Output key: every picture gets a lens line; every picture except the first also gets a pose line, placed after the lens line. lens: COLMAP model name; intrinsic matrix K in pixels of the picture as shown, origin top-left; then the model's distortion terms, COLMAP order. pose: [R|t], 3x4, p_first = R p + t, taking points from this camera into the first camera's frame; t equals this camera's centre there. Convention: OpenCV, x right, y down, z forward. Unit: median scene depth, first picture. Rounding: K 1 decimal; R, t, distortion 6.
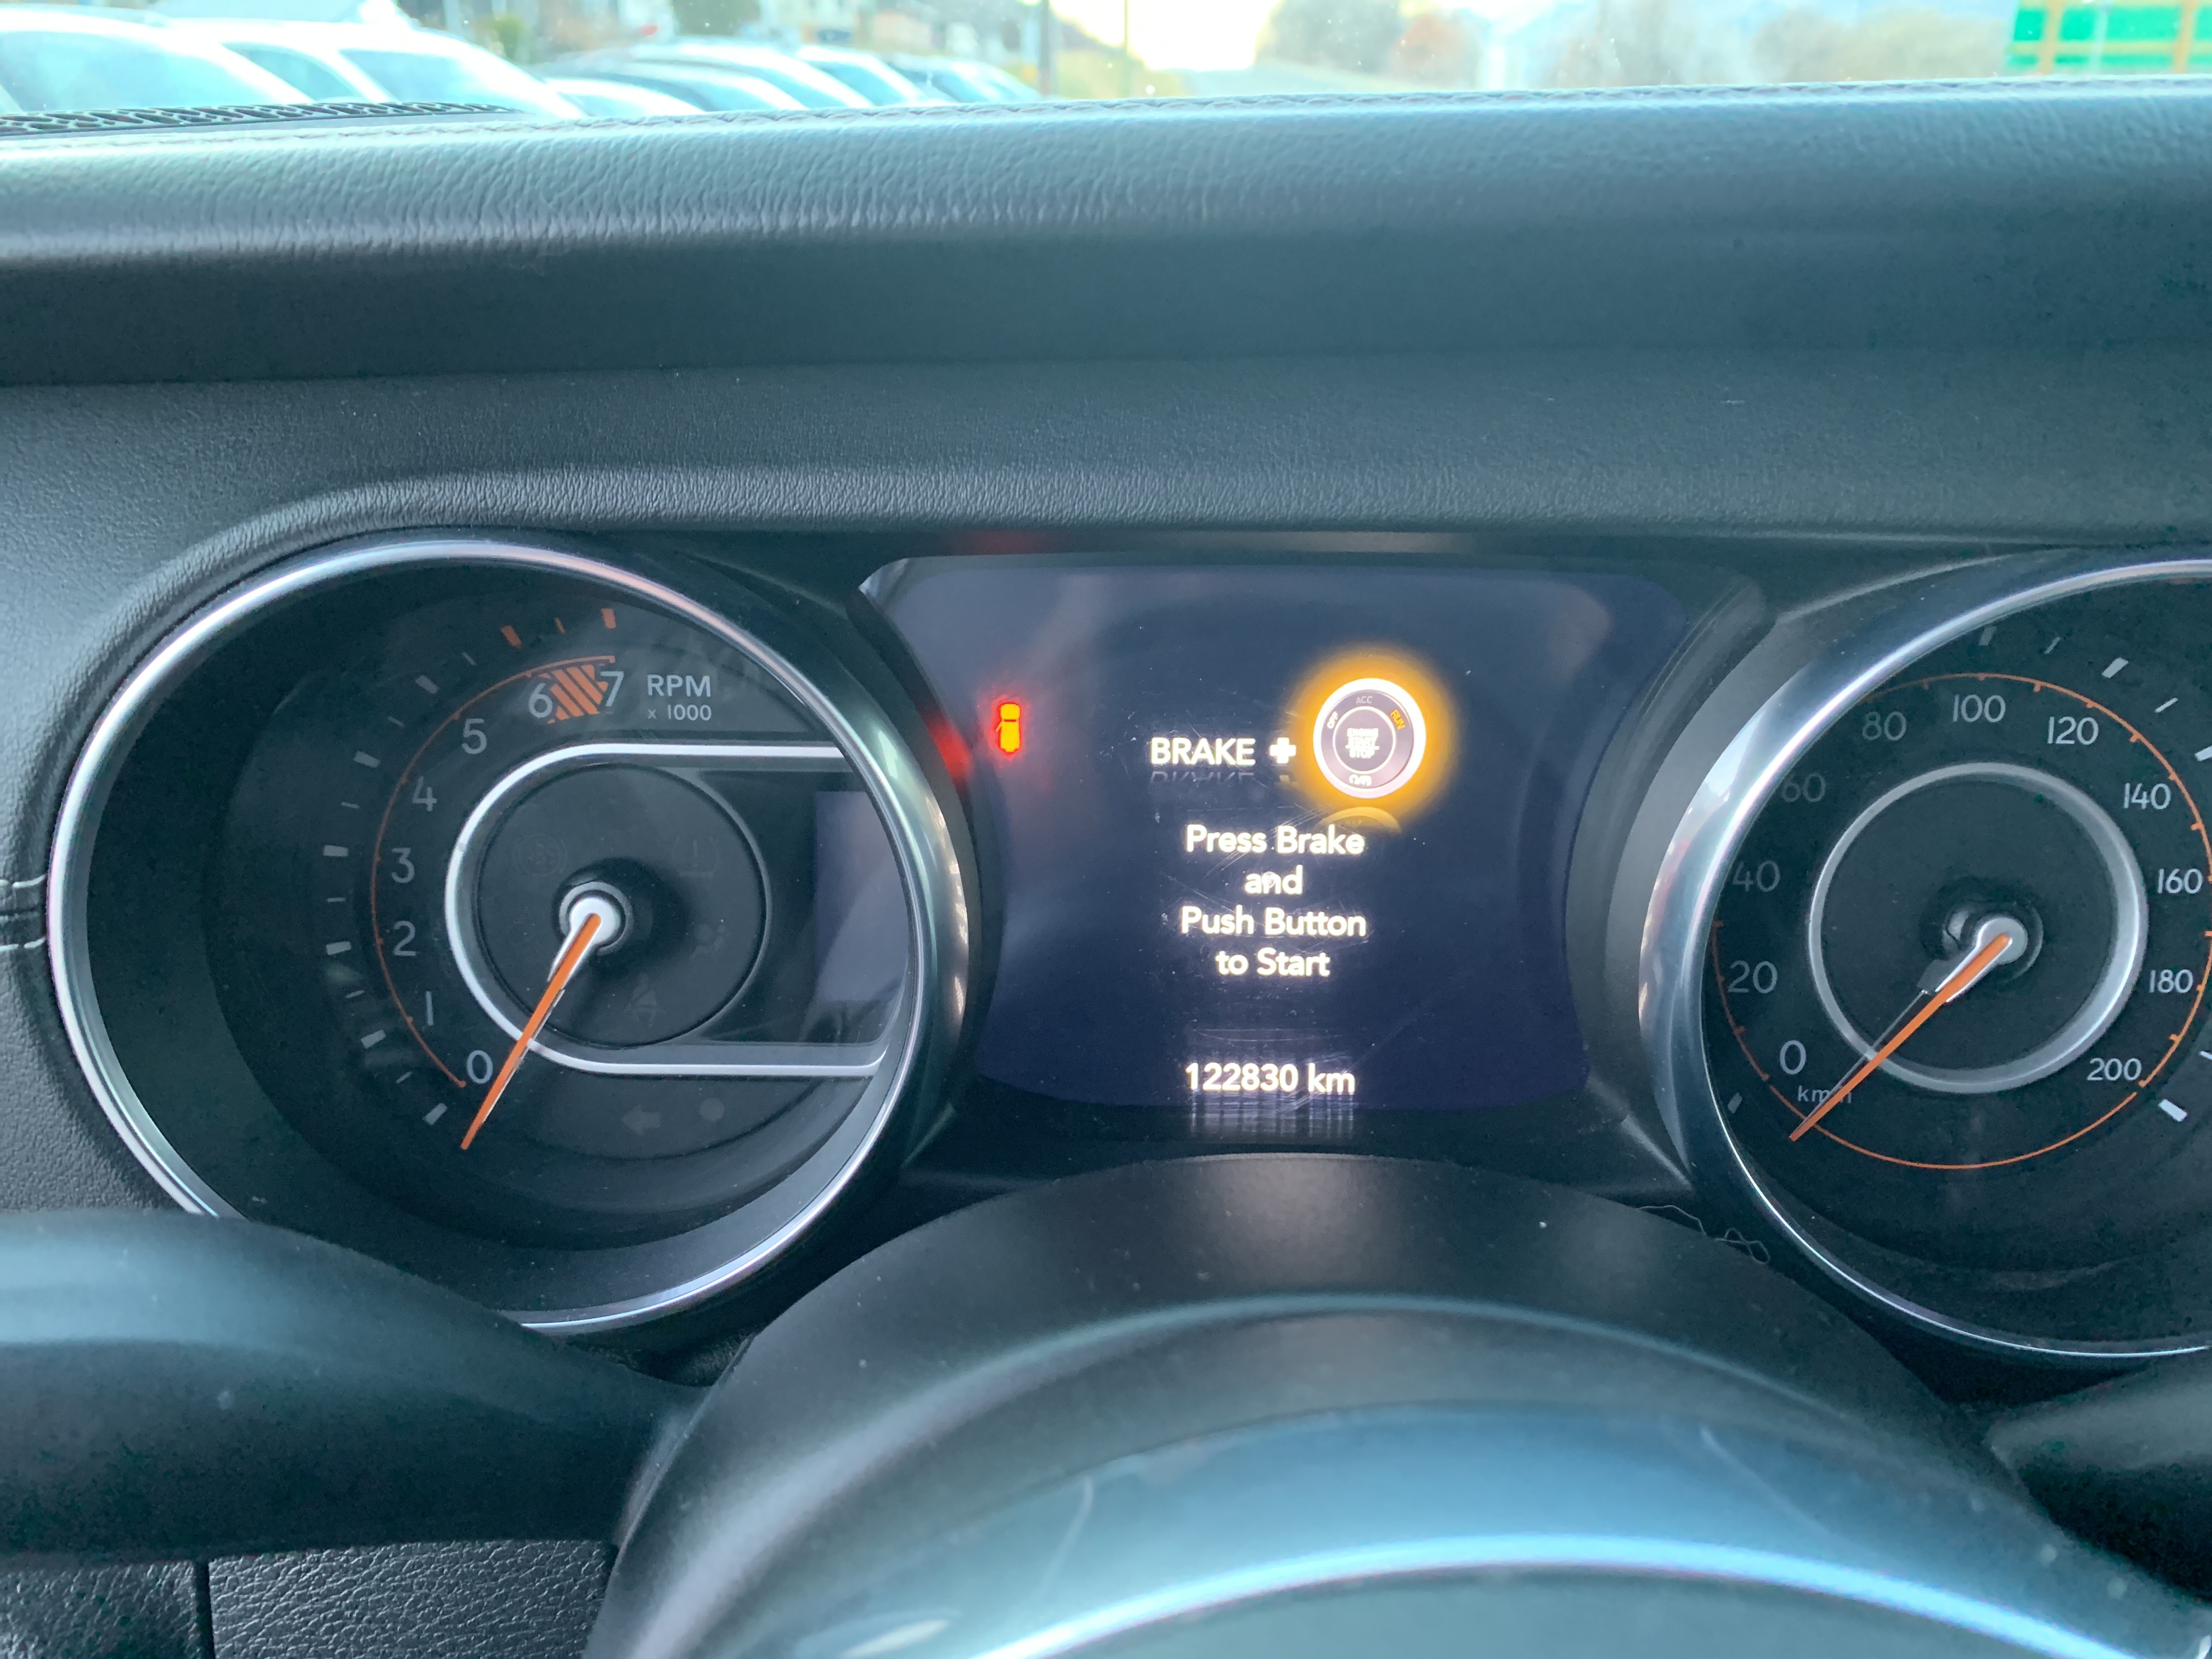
lens RADIAL K [[1674.2, 0, 1114.6], [0, 1674.2, 794.9], [0, 0, 1]] dist [0.004555, 0.007695]
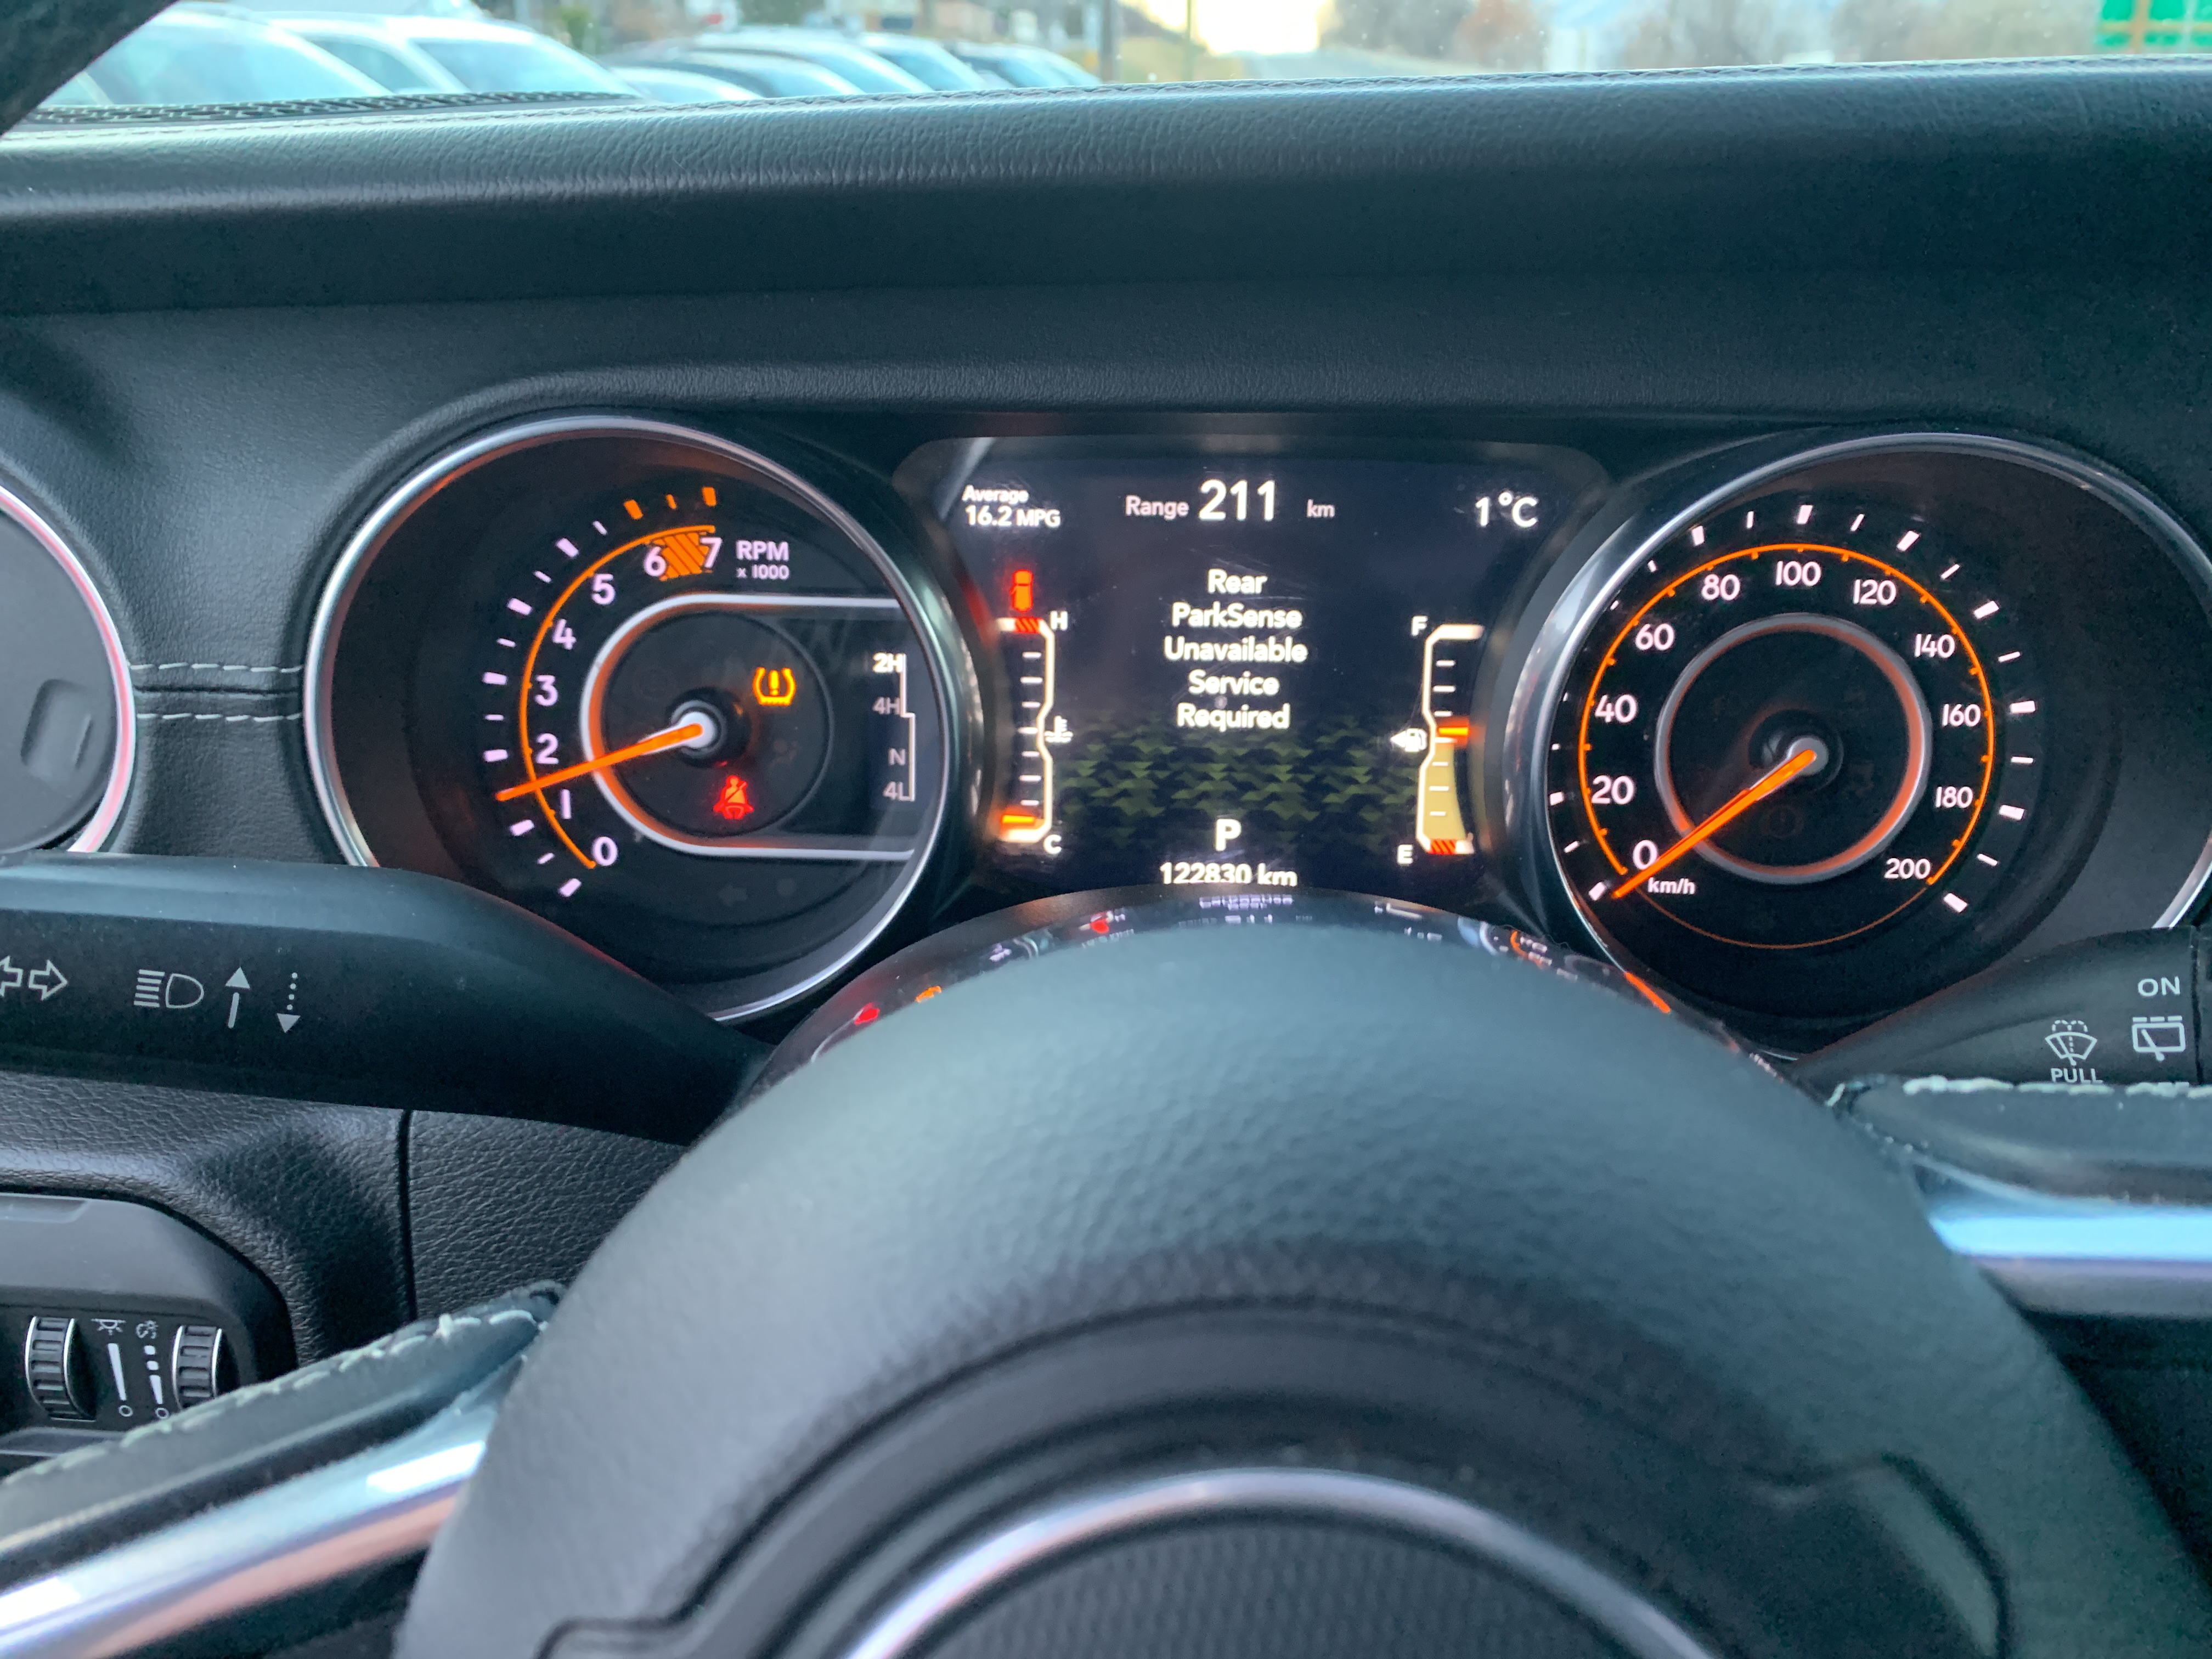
lens RADIAL K [[1747.1, 0, 1106.0], [0, 1747.1, 829.5], [0, 0, 1]] dist [0.007689, 0.005054]
pose [[0.998997, 0.012518, -0.042993, 0.064231], [-0.012149, 0.999887, 0.008835, 0.139391], [0.043099, -0.008304, 0.999036, -0.335375]]
